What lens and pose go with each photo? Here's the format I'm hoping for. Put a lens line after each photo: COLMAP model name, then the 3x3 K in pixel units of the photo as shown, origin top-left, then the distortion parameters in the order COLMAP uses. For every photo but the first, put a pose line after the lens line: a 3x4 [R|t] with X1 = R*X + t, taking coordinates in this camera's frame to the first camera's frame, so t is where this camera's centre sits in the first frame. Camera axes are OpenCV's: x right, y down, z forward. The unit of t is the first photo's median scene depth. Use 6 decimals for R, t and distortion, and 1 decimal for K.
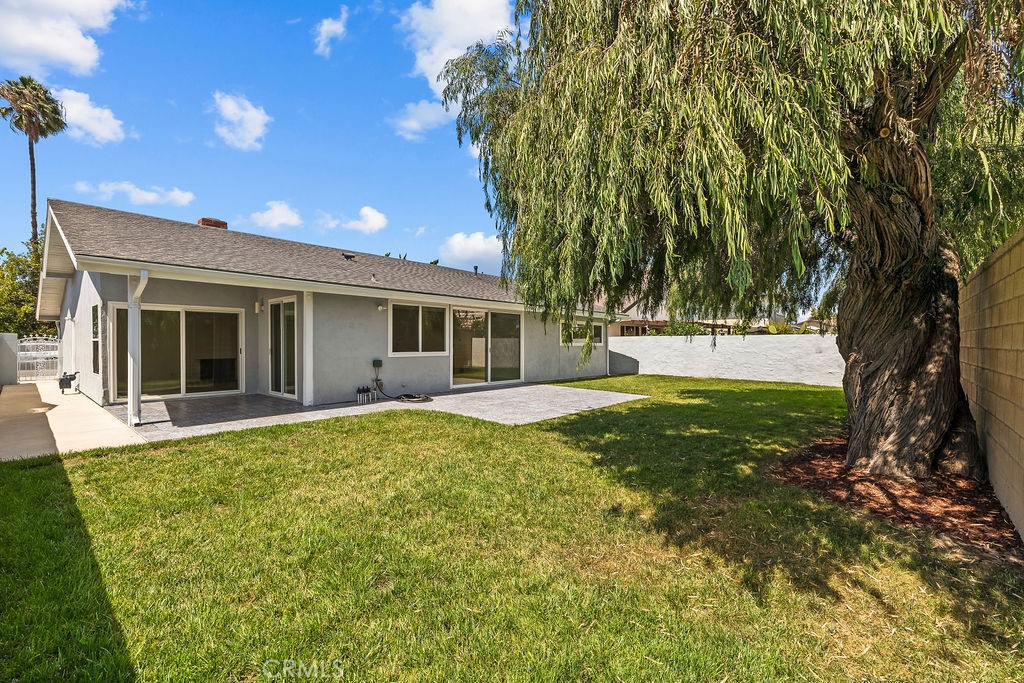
lens RADIAL K [[434.8, 0, 508.5], [0, 434.8, 338.2], [0, 0, 1]] dist [0.001712, 0.000219]
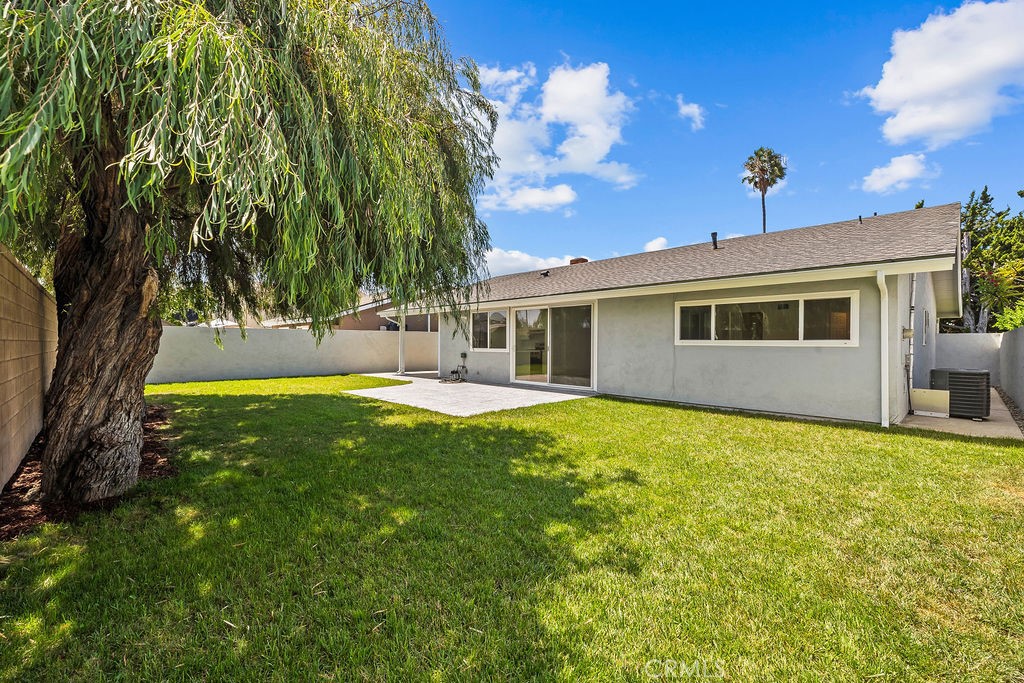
lens RADIAL K [[434.8, 0, 508.5], [0, 434.8, 338.2], [0, 0, 1]] dist [0.001712, 0.000219]
pose [[-0.086968, -0.013983, -0.996113, 1.002169], [0.010236, 0.999836, -0.014929, 0.019753], [0.996159, -0.011494, -0.086811, 1.105903]]
